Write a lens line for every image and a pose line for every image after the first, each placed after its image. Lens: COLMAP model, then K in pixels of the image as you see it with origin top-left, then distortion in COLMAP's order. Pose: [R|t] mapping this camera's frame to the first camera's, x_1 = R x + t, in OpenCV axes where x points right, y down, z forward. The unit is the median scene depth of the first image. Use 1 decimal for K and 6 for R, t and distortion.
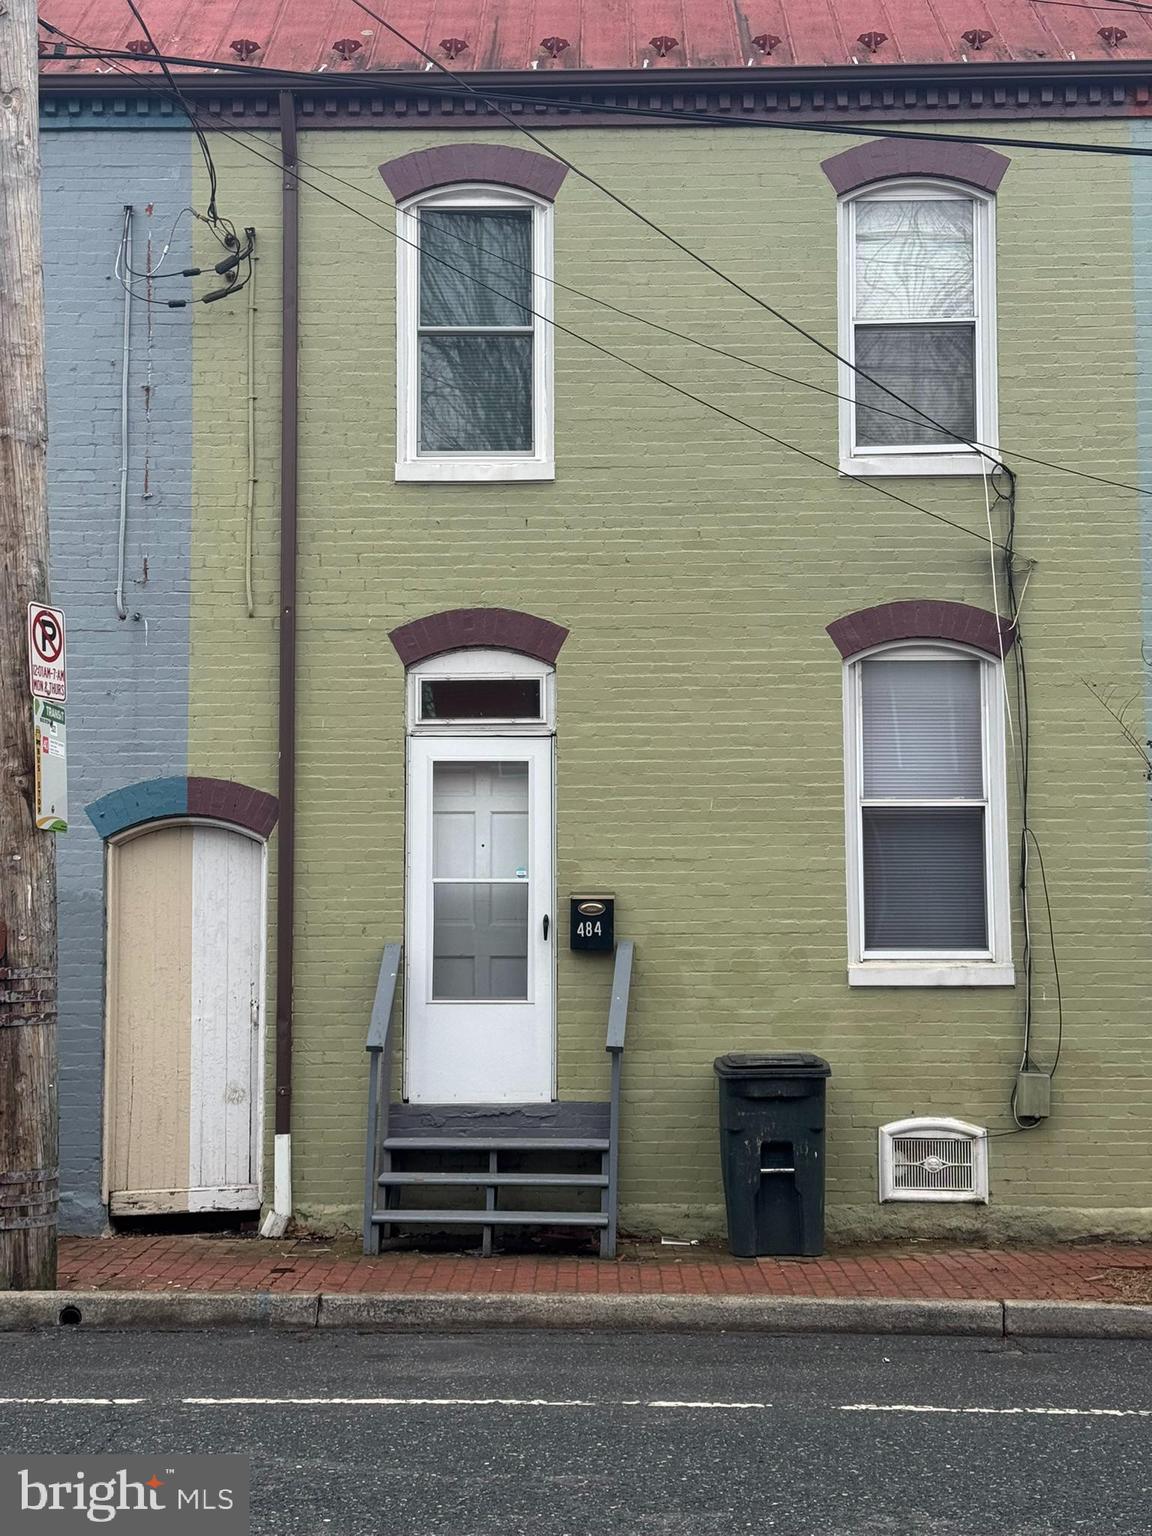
lens RADIAL K [[2165.0, 0, 574.4], [0, 2165.0, 765.9], [0, 0, 1]] dist [0.153623, 0.000000]
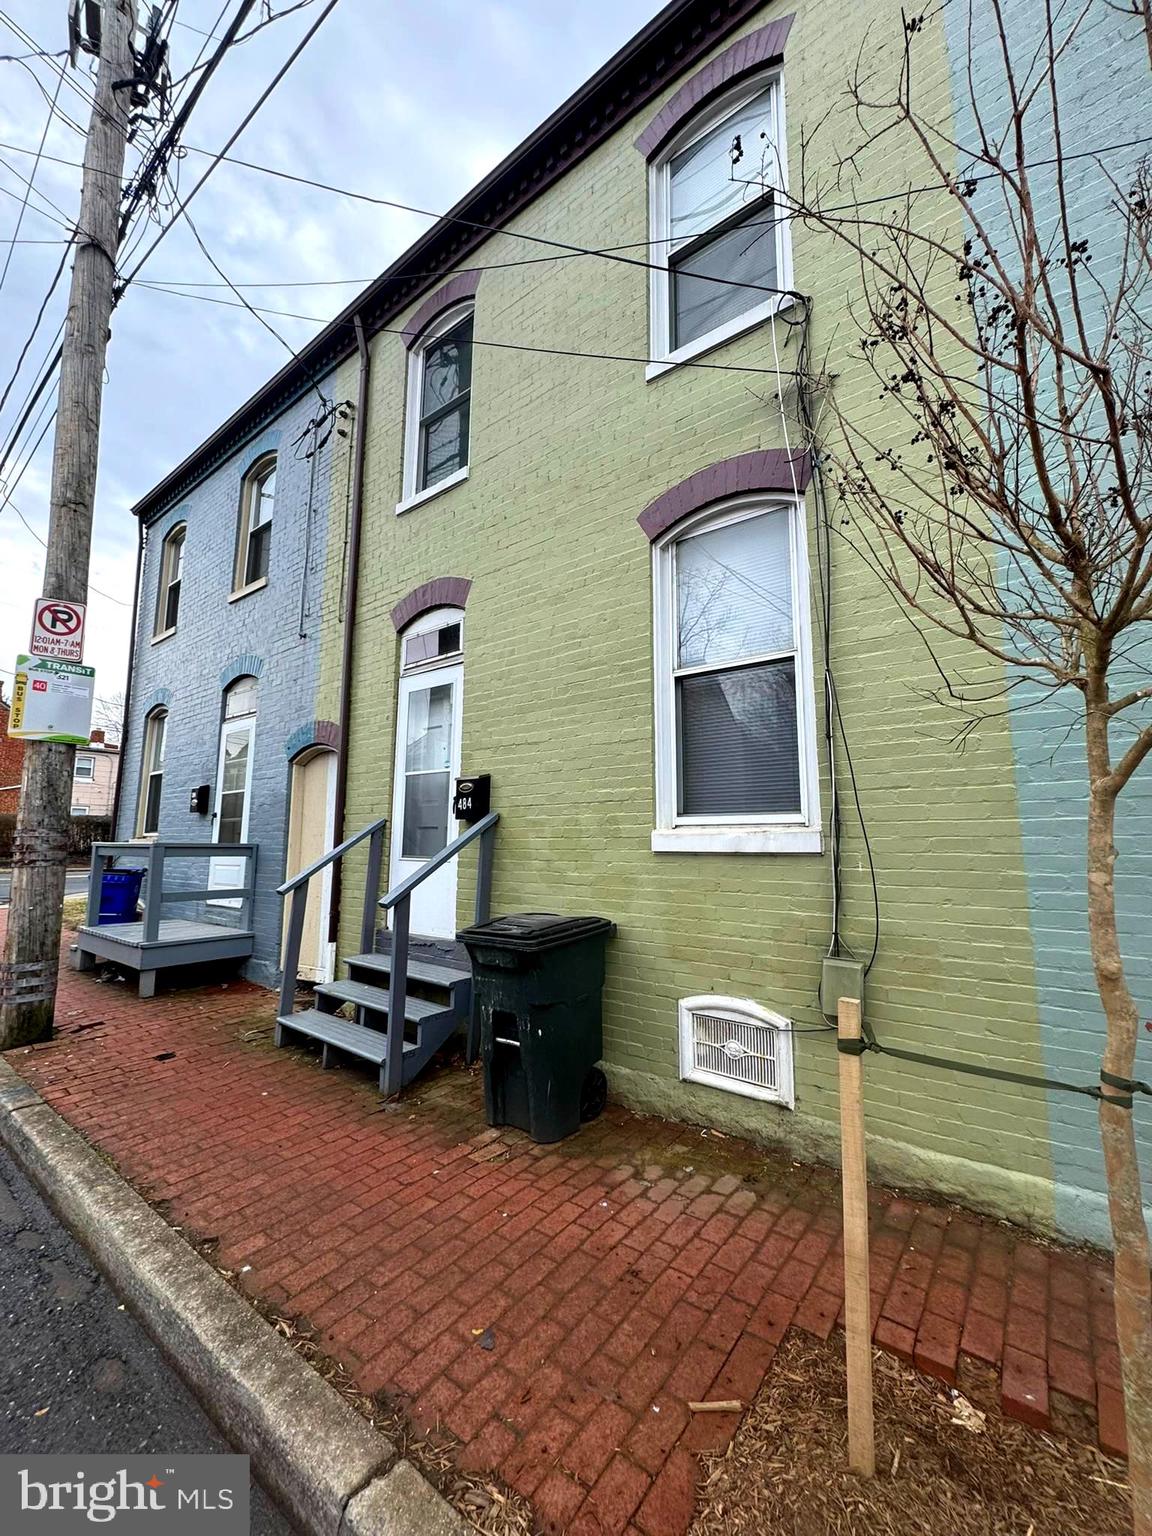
lens RADIAL K [[610.7, 0, 573.8], [0, 610.7, 766.7], [0, 0, 1]] dist [-0.000803, 0.000264]
pose [[0.800749, -0.068010, -0.595127, 0.268574], [0.047876, 0.997622, -0.049588, 0.074544], [0.597084, 0.011215, 0.802101, 0.753776]]
